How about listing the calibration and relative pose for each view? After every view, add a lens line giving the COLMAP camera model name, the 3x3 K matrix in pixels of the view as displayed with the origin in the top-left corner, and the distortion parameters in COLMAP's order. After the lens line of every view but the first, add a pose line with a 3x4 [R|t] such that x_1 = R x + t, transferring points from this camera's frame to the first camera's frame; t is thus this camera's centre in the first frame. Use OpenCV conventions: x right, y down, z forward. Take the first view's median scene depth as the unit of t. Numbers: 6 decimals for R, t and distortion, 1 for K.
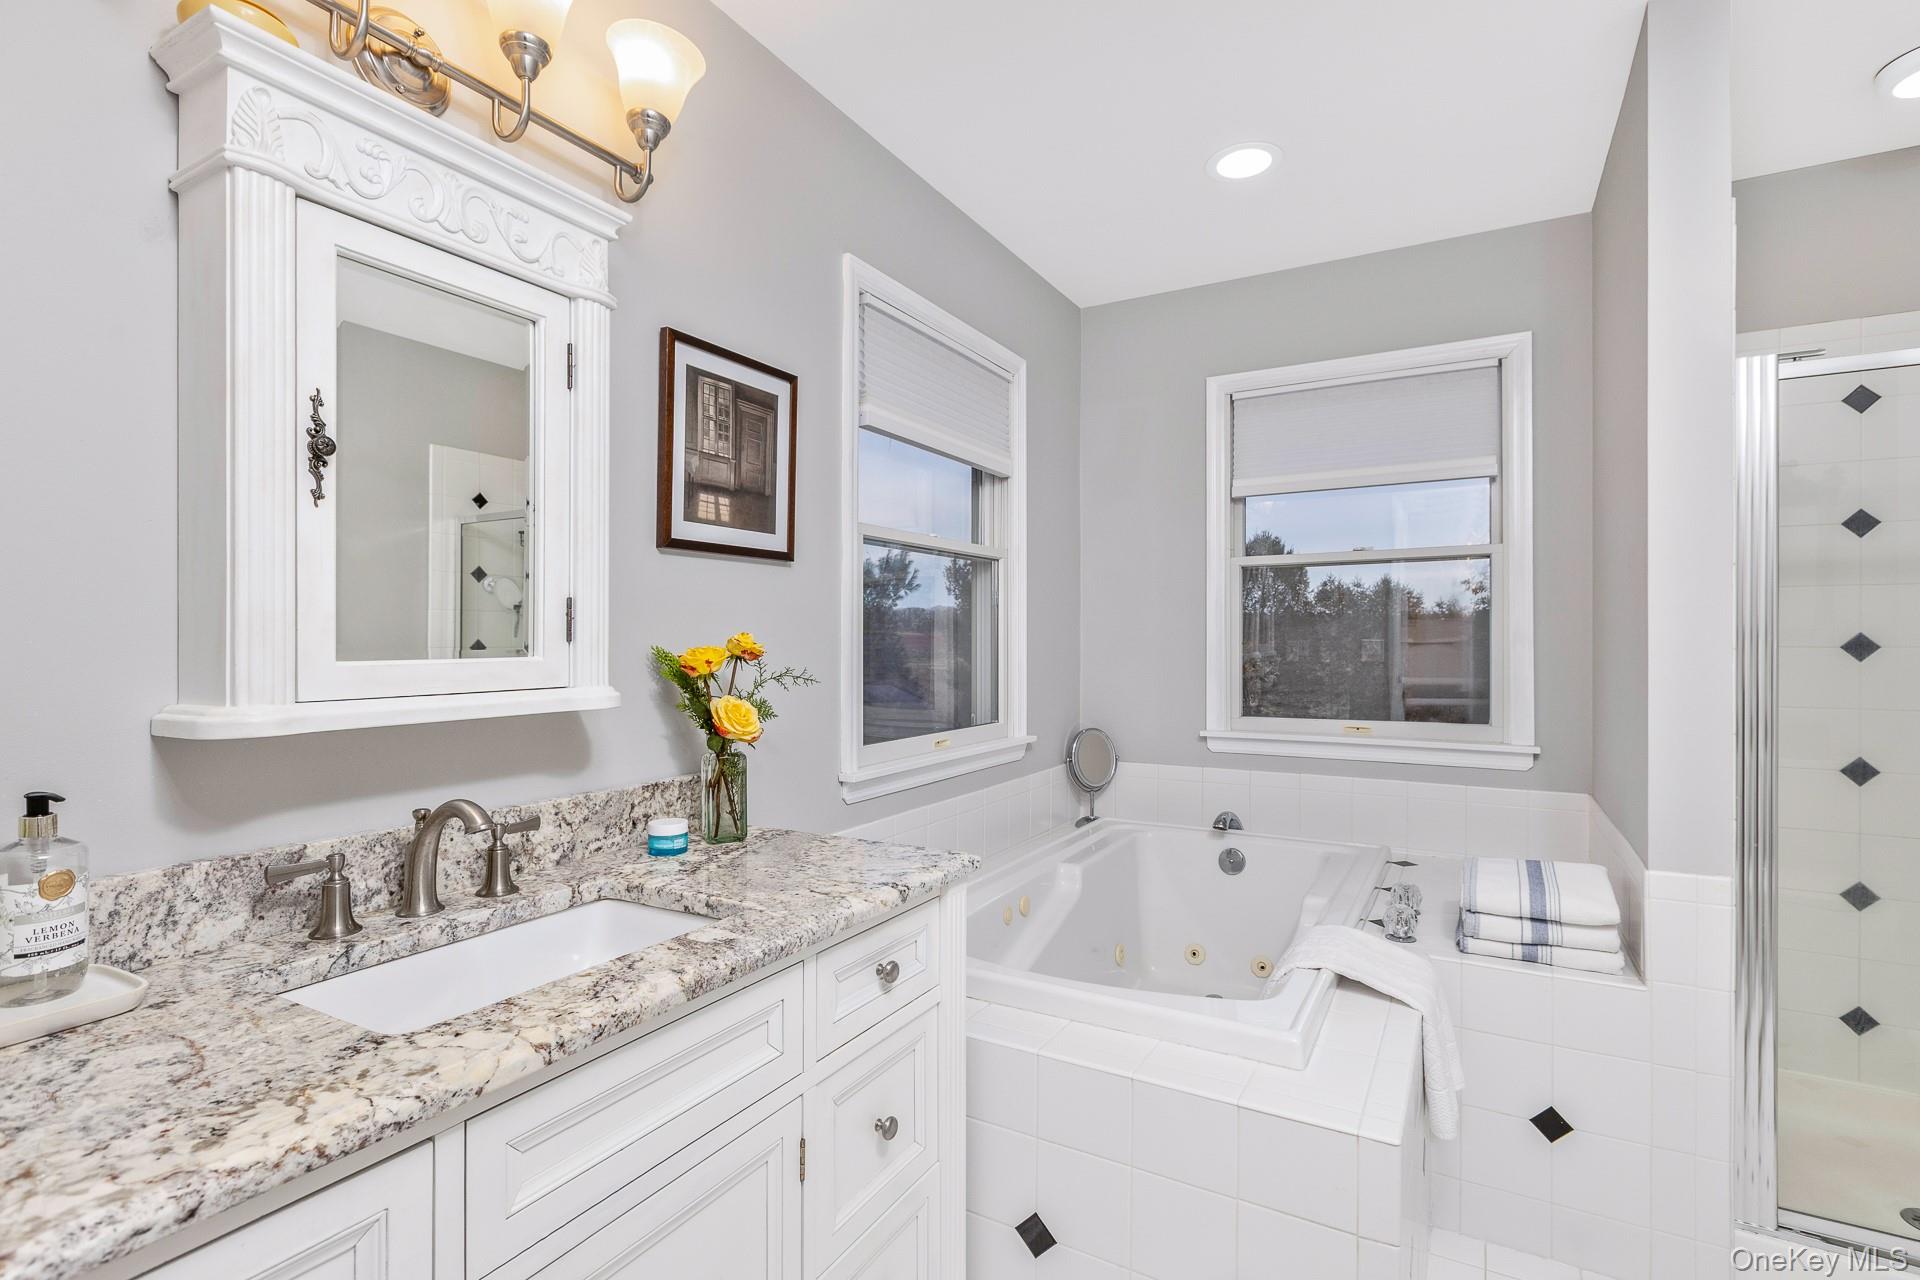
lens RADIAL K [[871.7, 0, 981.6], [0, 871.7, 638.6], [0, 0, 1]] dist [0.002931, 0.000672]
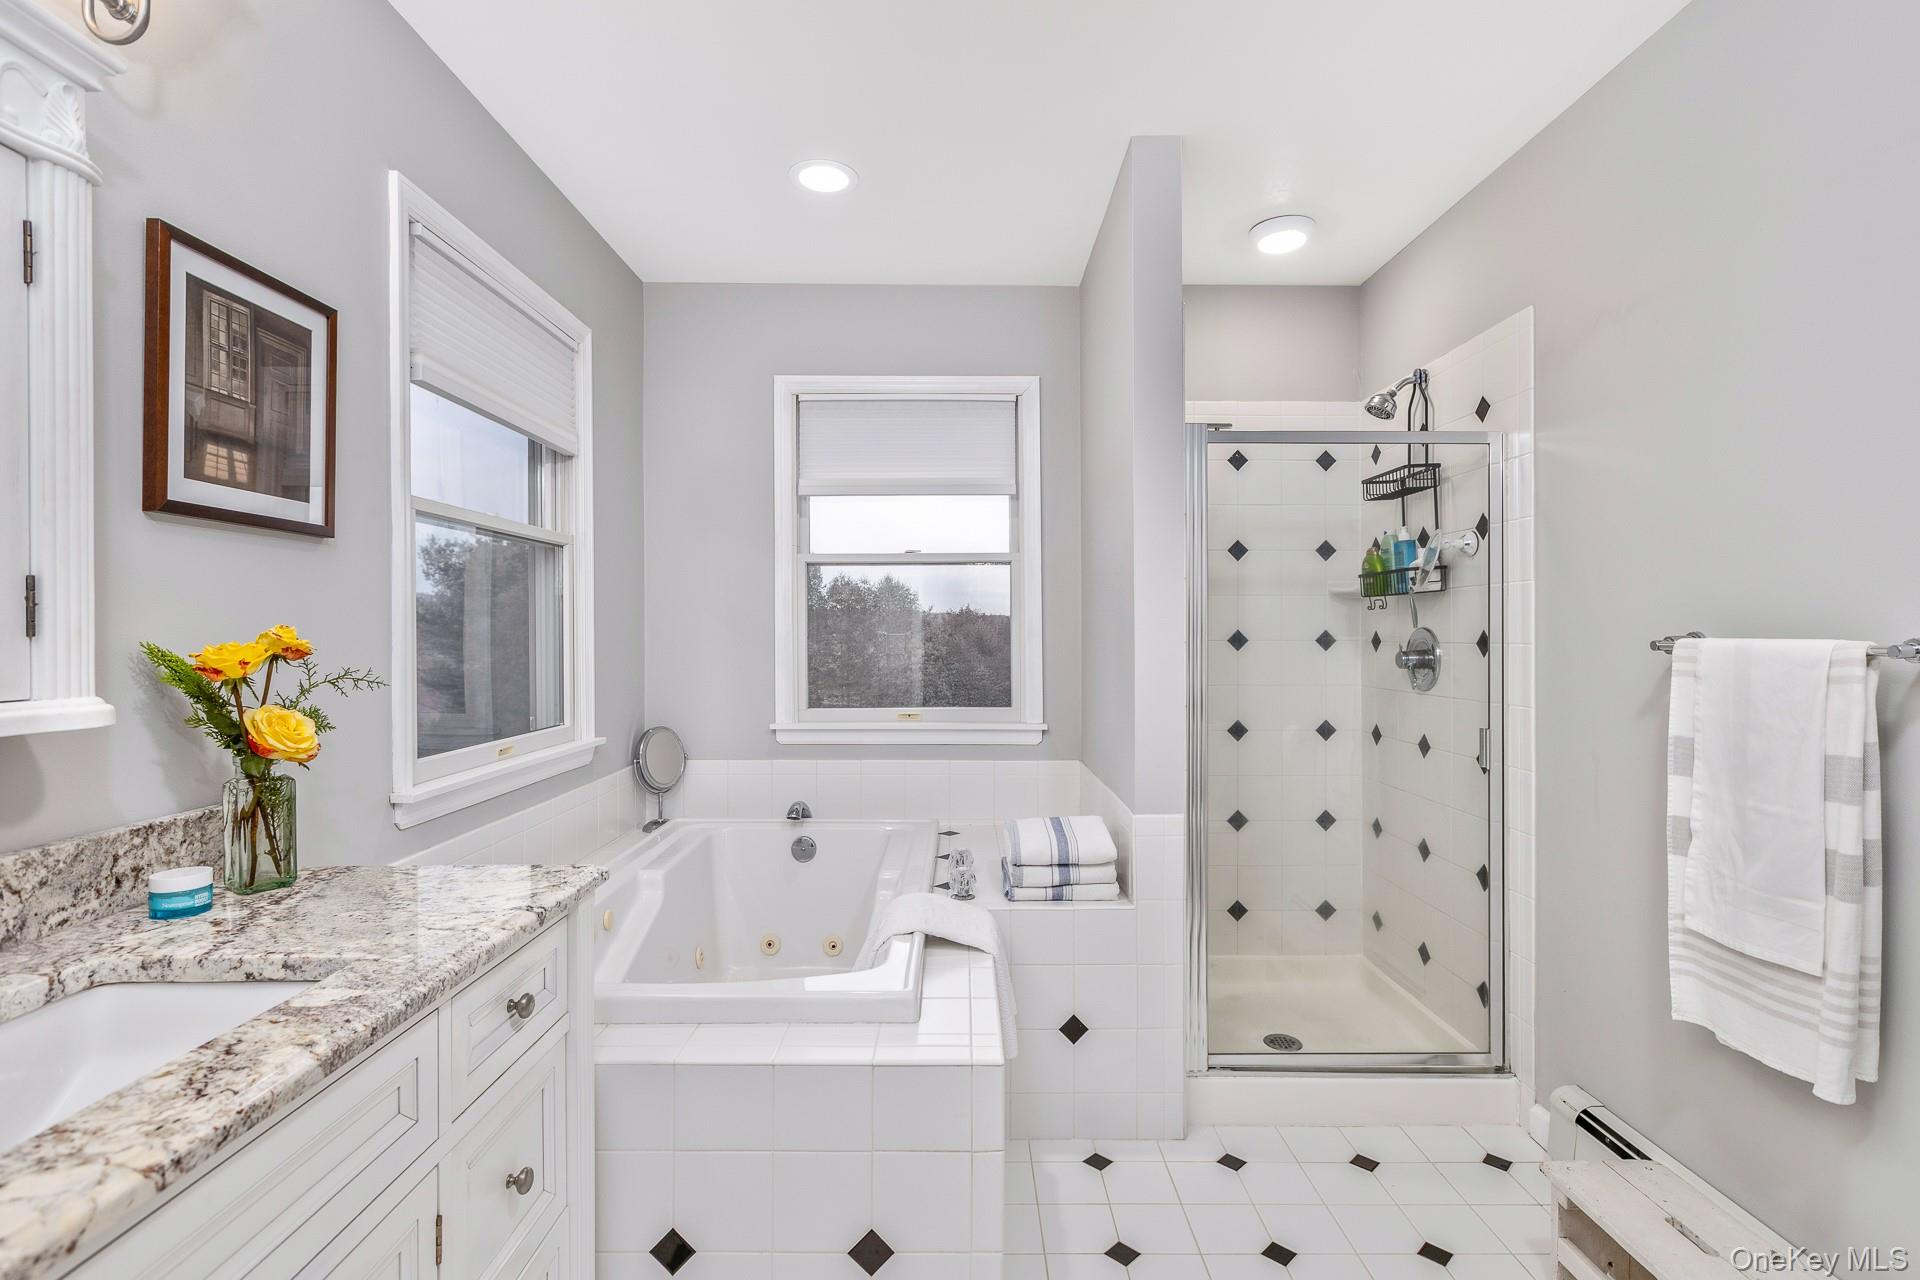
lens RADIAL K [[887.4, 0, 965.5], [0, 887.4, 631.0], [0, 0, 1]] dist [0.002715, -0.000310]
pose [[0.869219, 0.004352, 0.494408, -0.124821], [-0.003883, 0.999991, -0.001975, -0.002200], [-0.494412, -0.000203, 0.869228, -0.013016]]
